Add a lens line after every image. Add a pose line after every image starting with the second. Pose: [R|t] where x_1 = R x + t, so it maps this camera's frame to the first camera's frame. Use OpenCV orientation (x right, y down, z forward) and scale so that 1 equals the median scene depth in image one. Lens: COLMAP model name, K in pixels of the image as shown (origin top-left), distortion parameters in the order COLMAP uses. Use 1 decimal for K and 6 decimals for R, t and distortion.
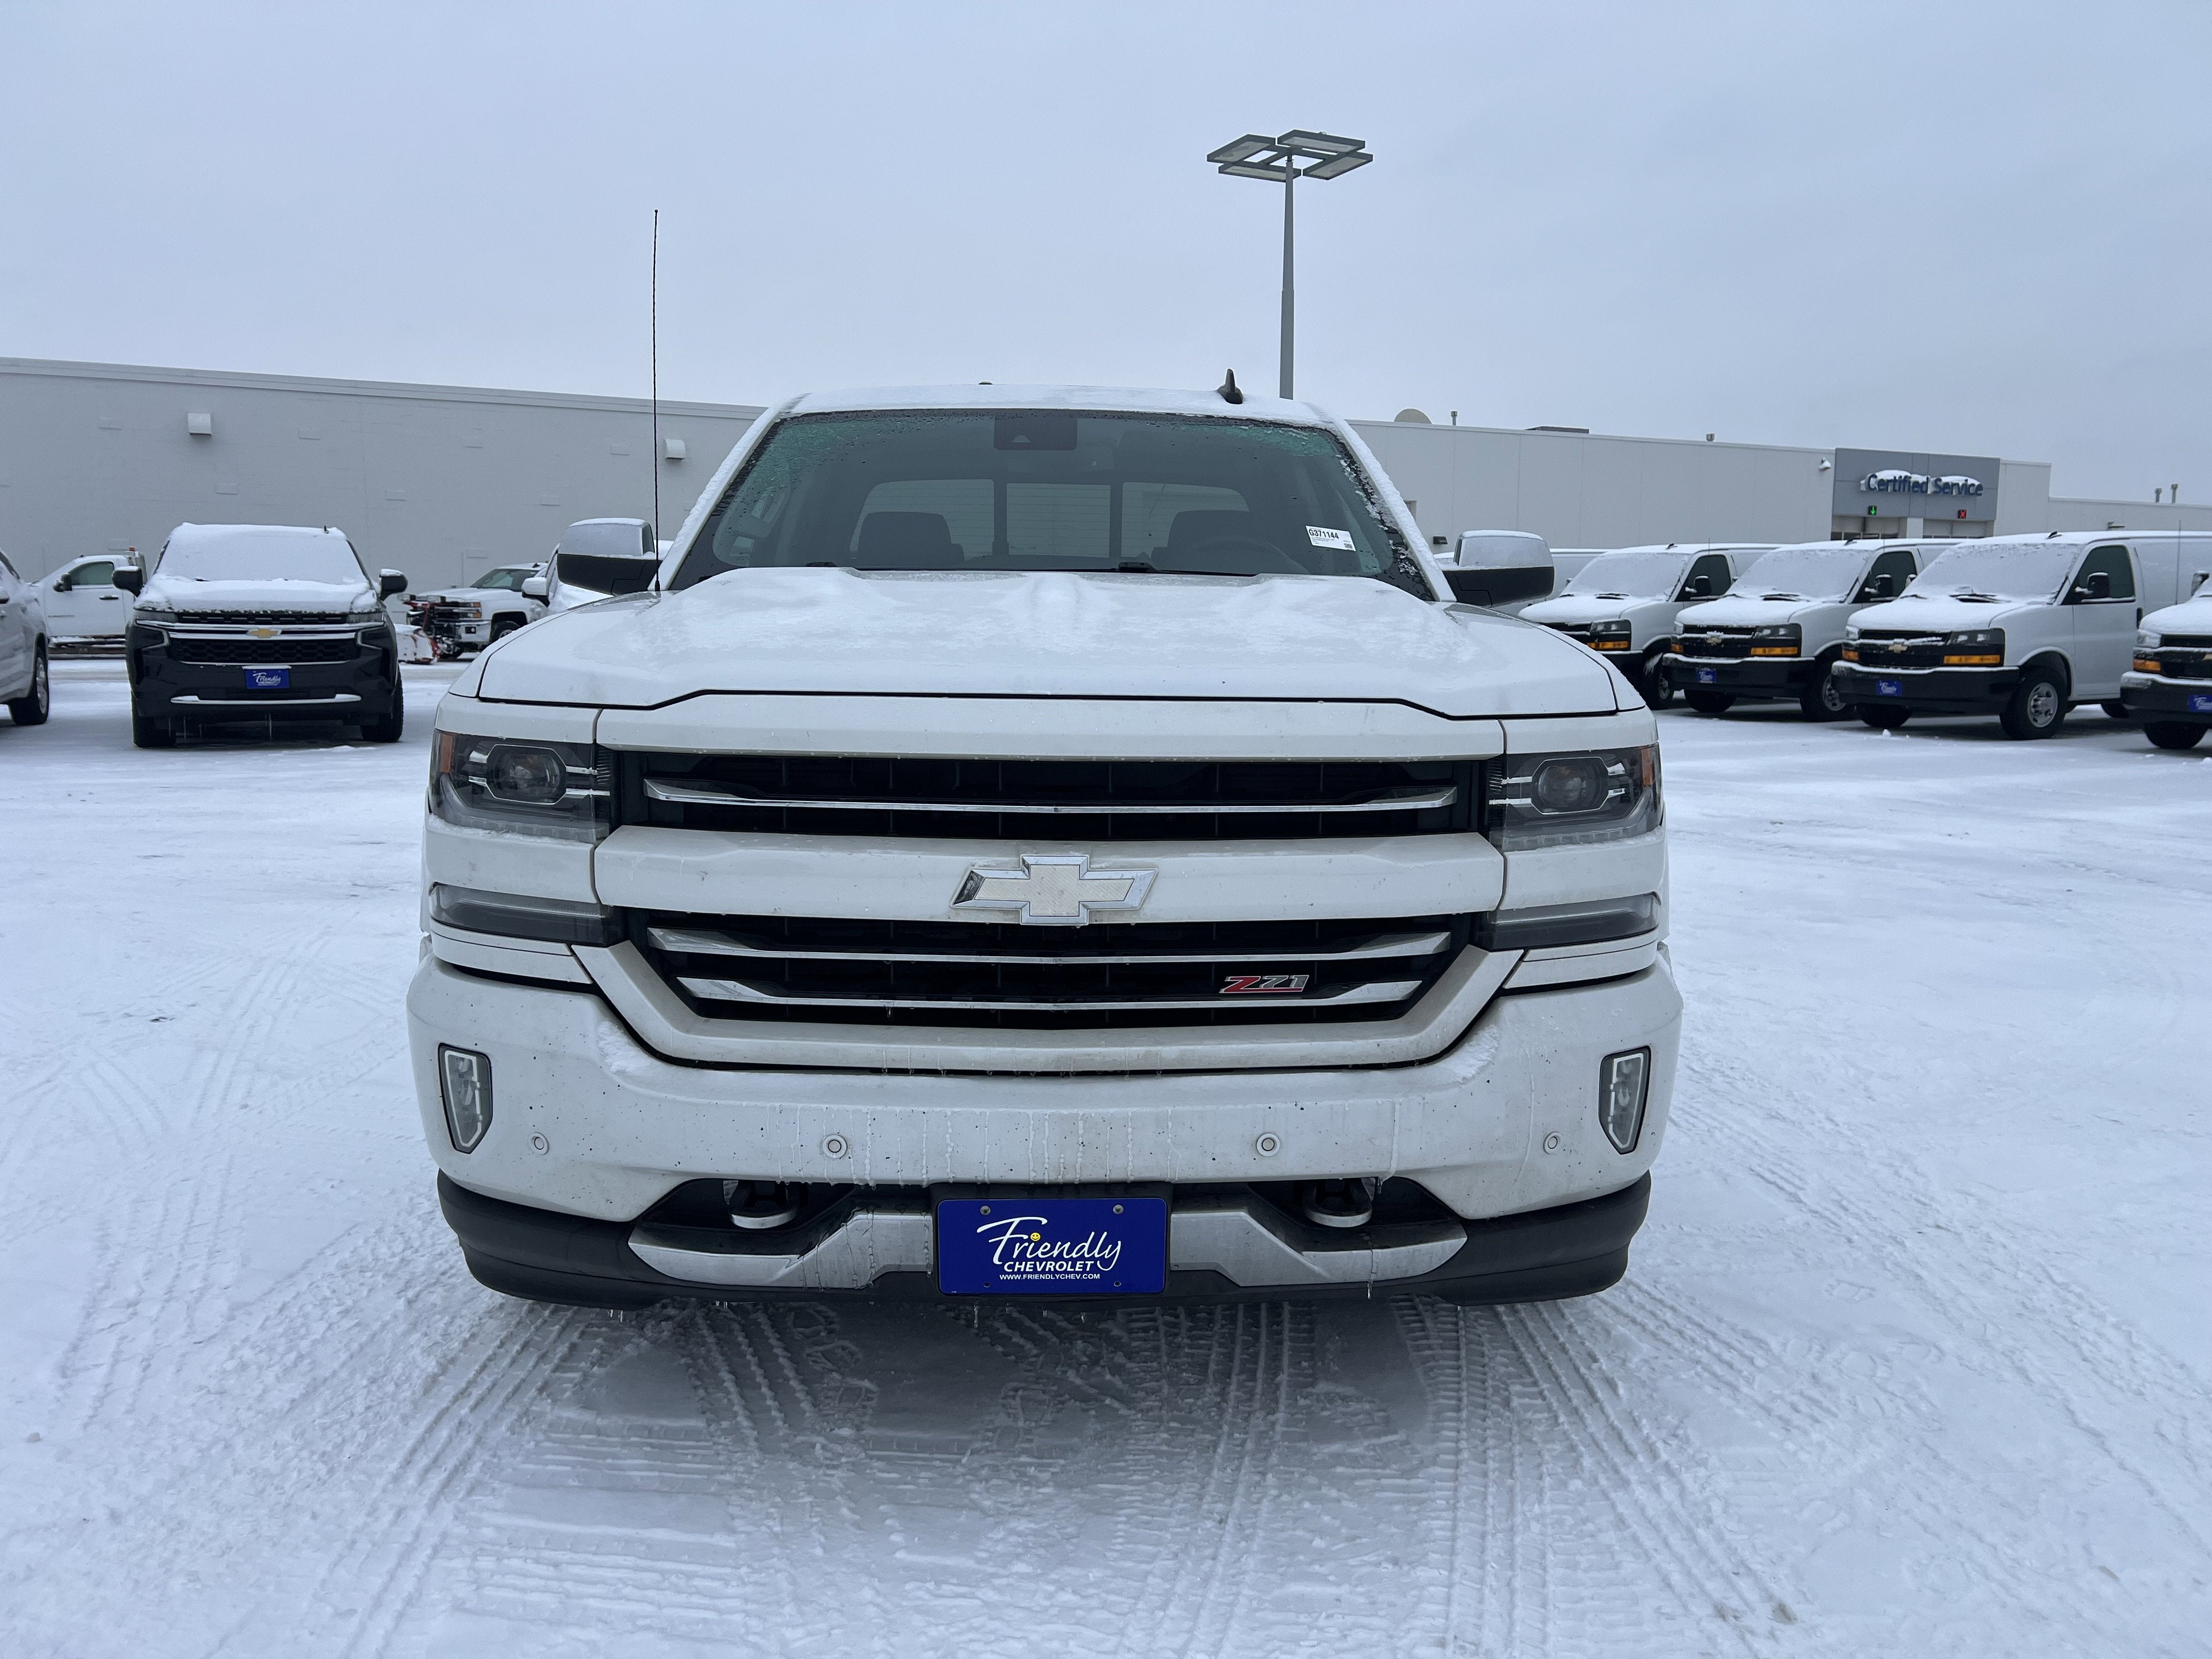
lens RADIAL K [[1666.1, 0, 1081.4], [0, 1666.1, 835.2], [0, 0, 1]] dist [0.067850, -0.091592]
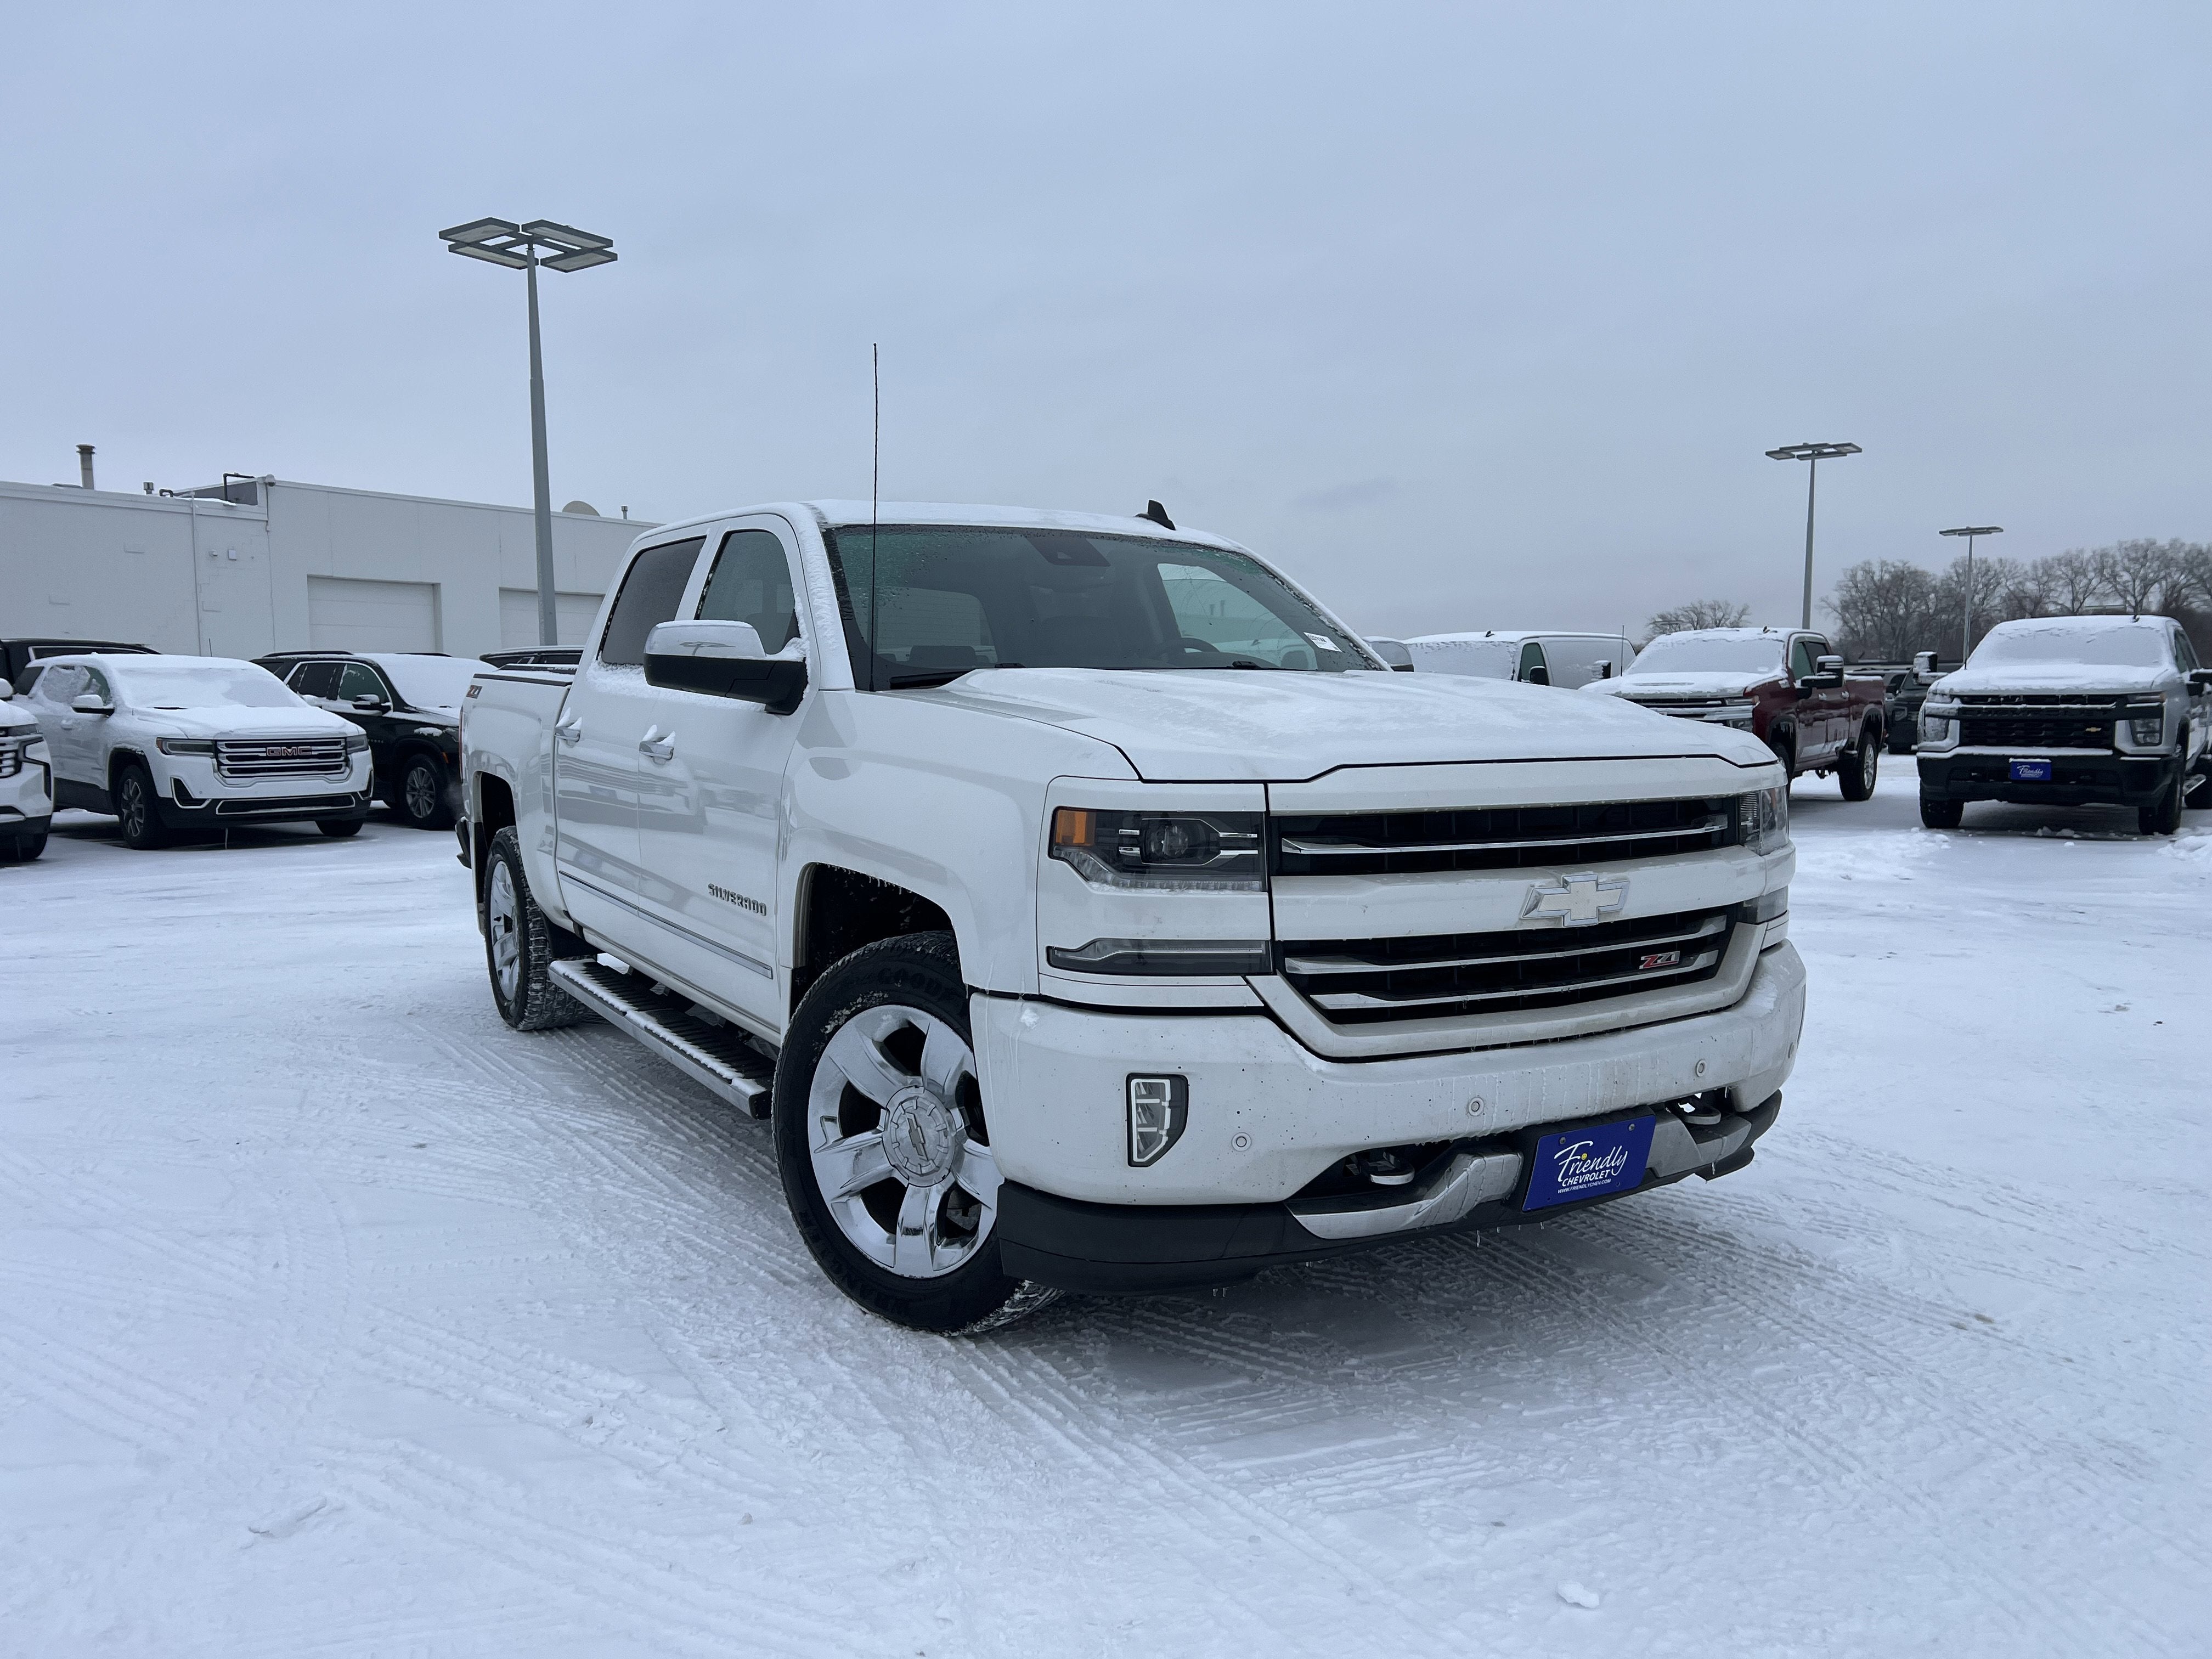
lens RADIAL K [[1673.7, 0, 1106.0], [0, 1673.7, 829.5], [0, 0, 1]] dist [0.073368, -0.094400]
pose [[0.871986, -0.049269, 0.487045, -0.984976], [0.077148, 0.996320, -0.037337, -0.003745], [-0.483413, 0.070132, 0.872579, -0.027570]]
